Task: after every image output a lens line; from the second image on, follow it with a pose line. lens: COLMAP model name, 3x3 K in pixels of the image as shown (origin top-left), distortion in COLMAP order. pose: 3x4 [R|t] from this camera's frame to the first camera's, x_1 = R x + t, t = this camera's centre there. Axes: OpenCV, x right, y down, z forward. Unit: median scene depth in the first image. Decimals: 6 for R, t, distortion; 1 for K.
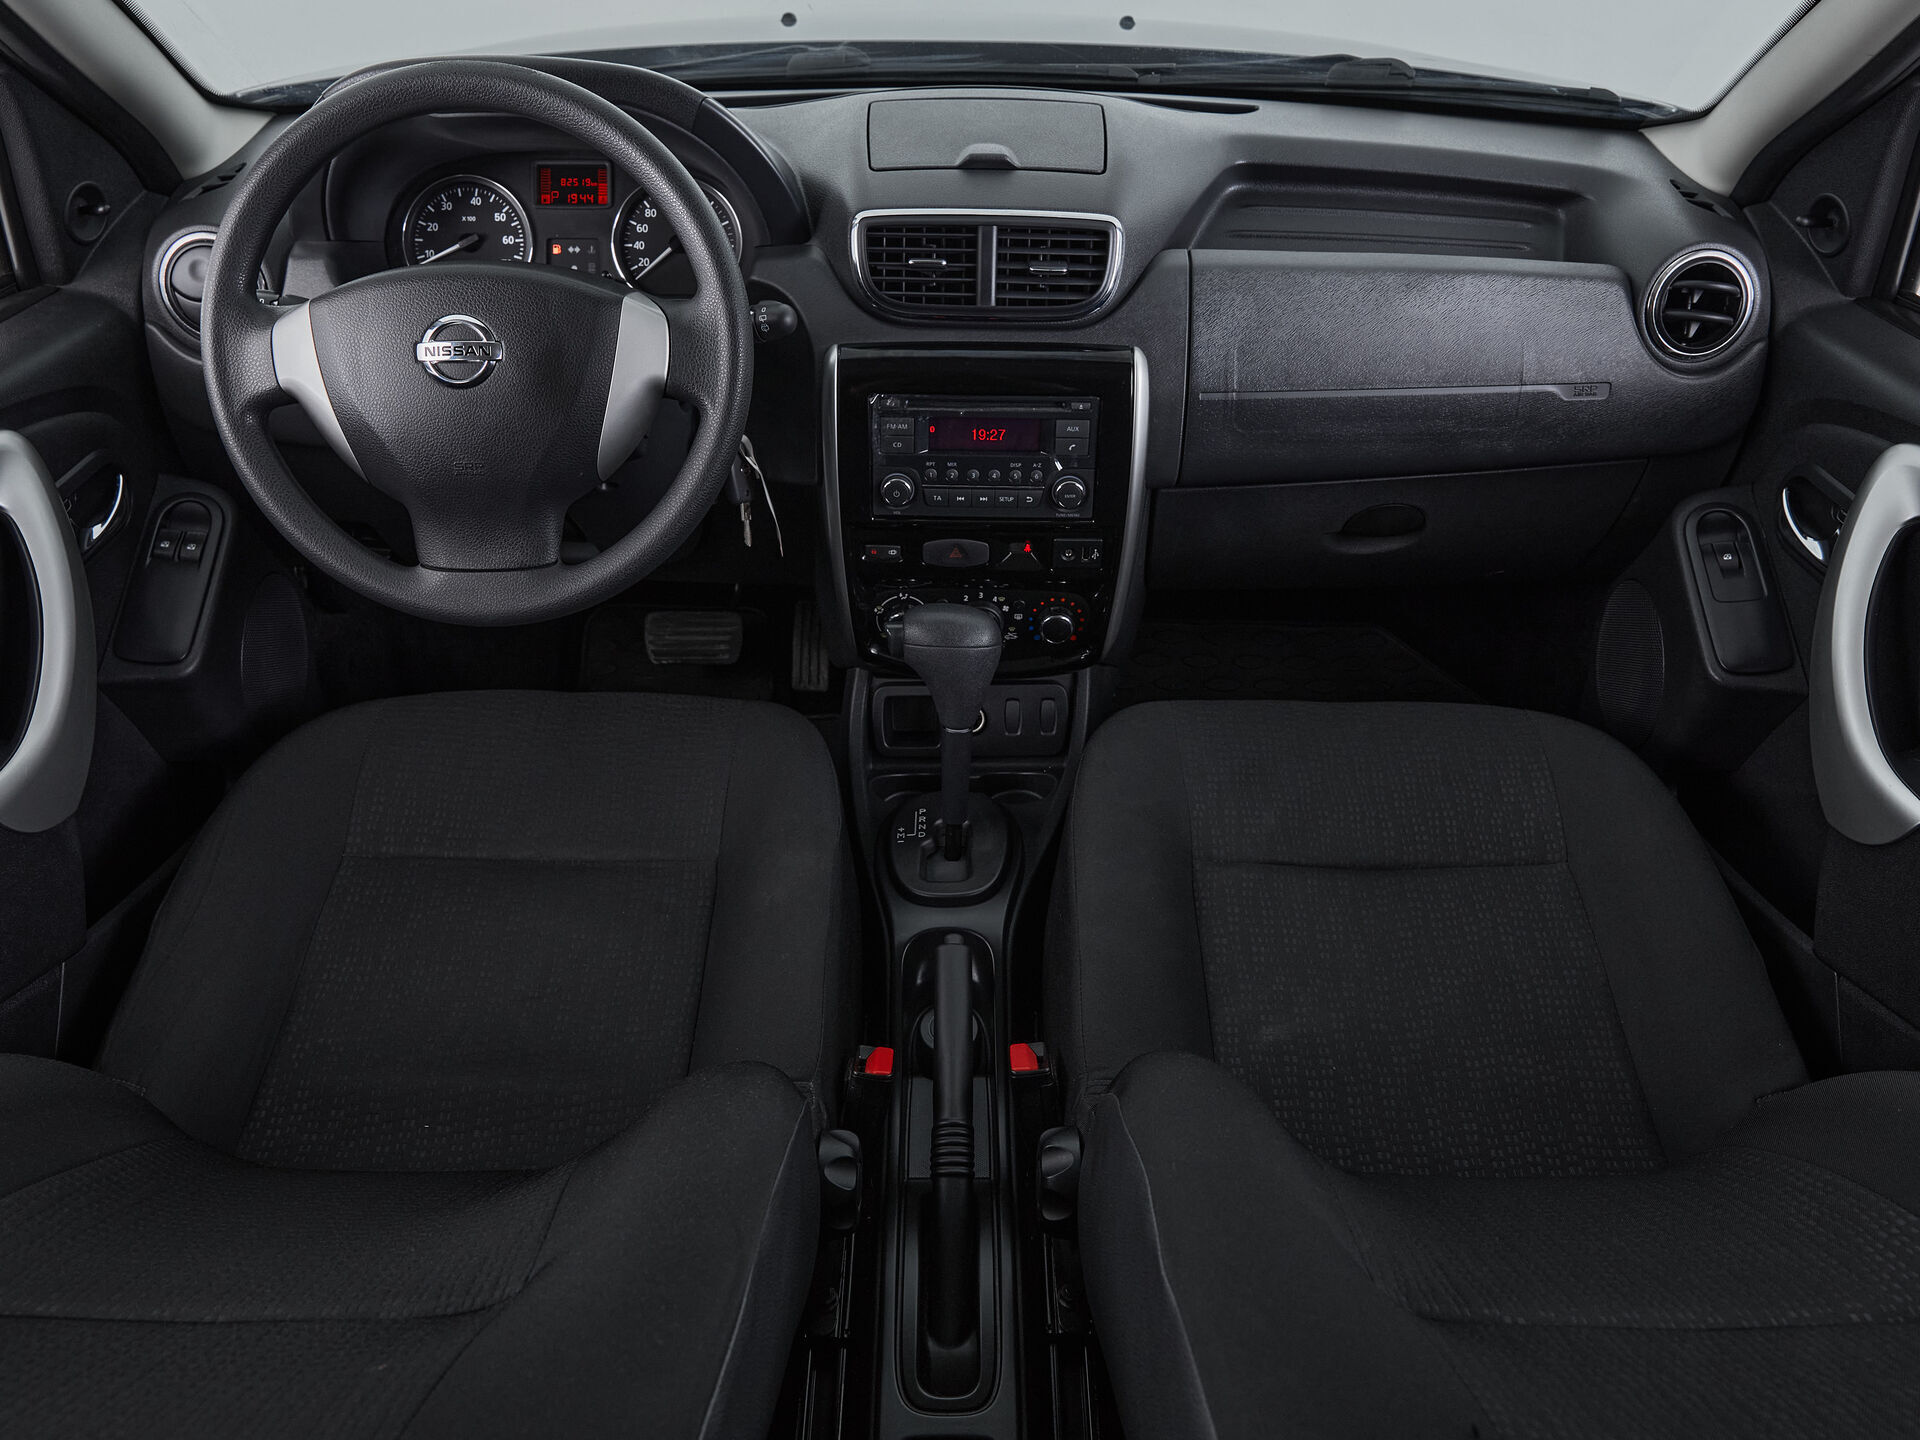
lens RADIAL K [[1448.1, 0, 957.0], [0, 1448.1, 735.7], [0, 0, 1]] dist [-0.007240, -0.006889]
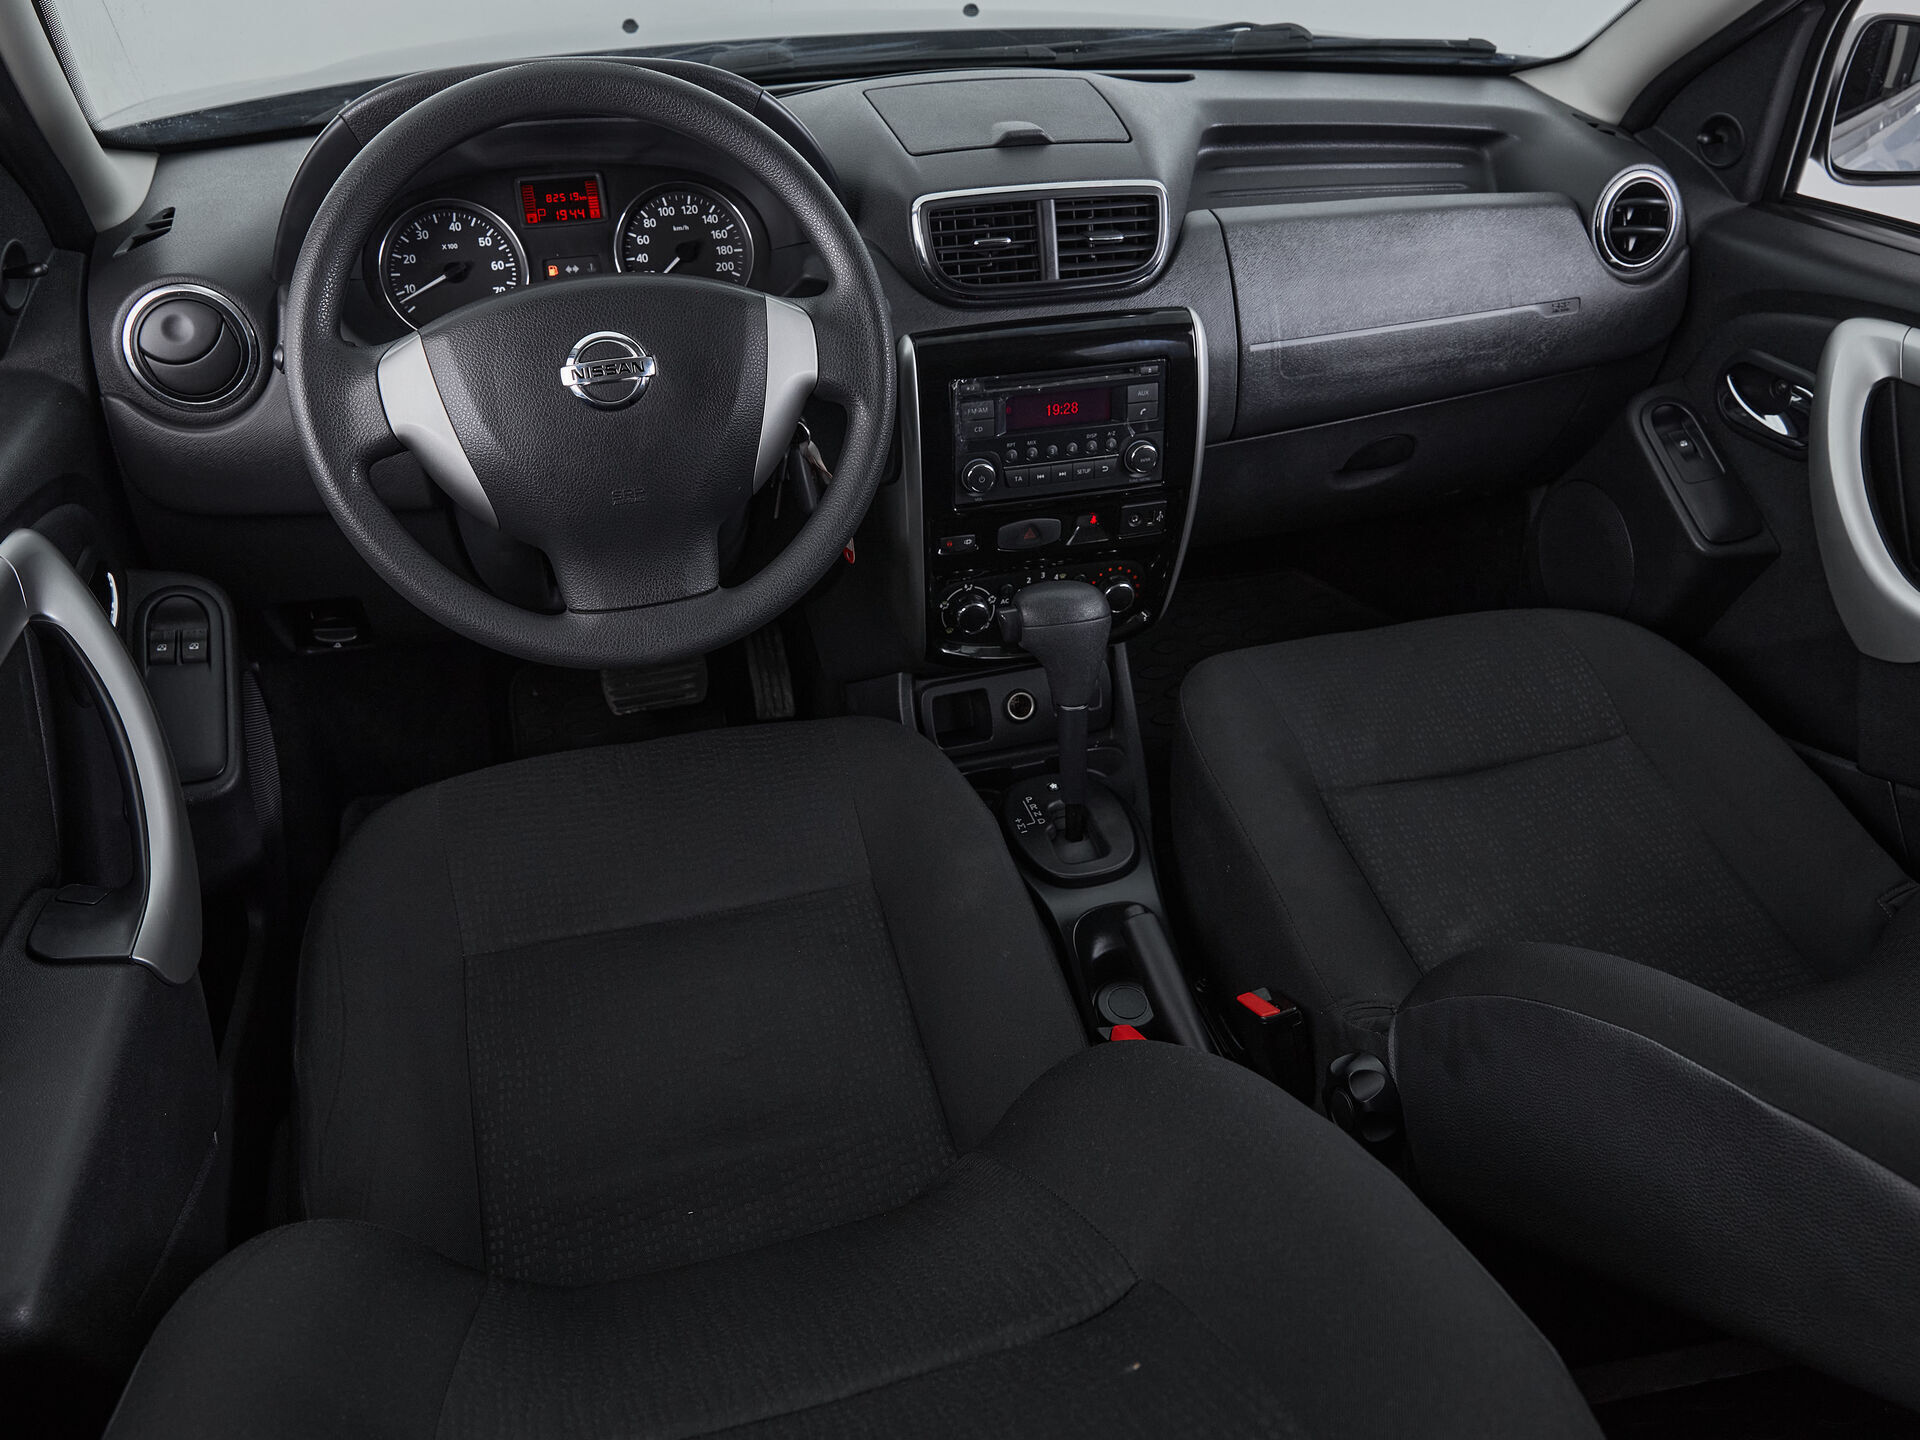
lens RADIAL K [[1503.7, 0, 955.0], [0, 1503.7, 734.8], [0, 0, 1]] dist [-0.010120, -0.003986]
pose [[0.956718, -0.167431, 0.238029, -0.329238], [0.173133, 0.984894, -0.003100, 0.003608], [-0.233914, 0.044176, 0.971253, 0.021919]]
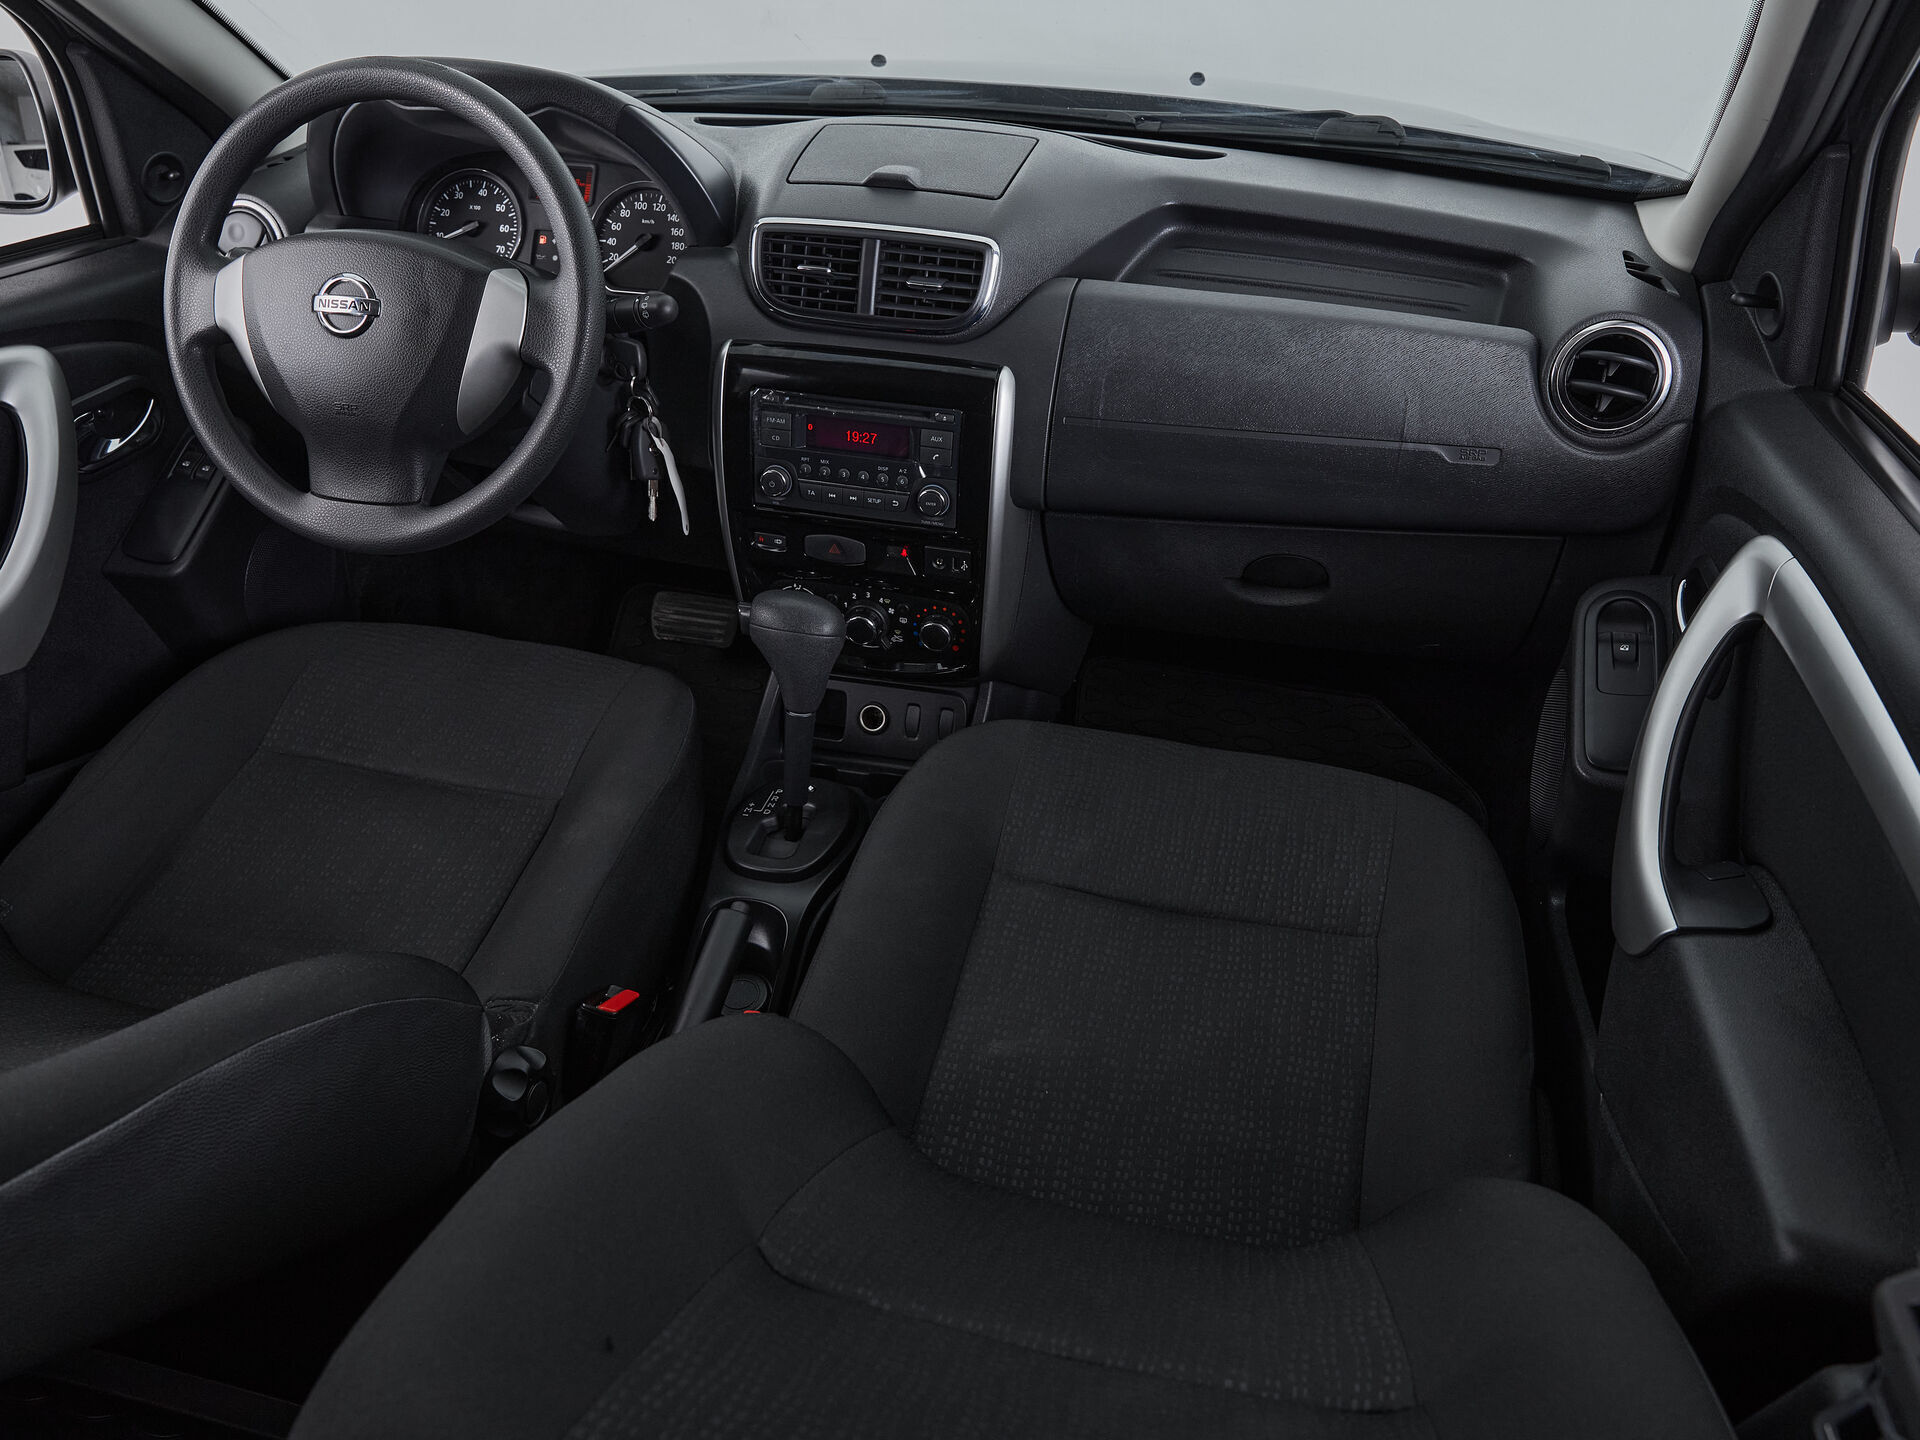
lens RADIAL K [[1448.1, 0, 952.6], [0, 1448.1, 715.0], [0, 0, 1]] dist [-0.007240, -0.006889]
pose [[0.968741, 0.137990, -0.206156, 0.325547], [-0.149111, 0.988038, -0.039339, 0.021379], [0.198261, 0.068849, 0.977728, 0.004620]]
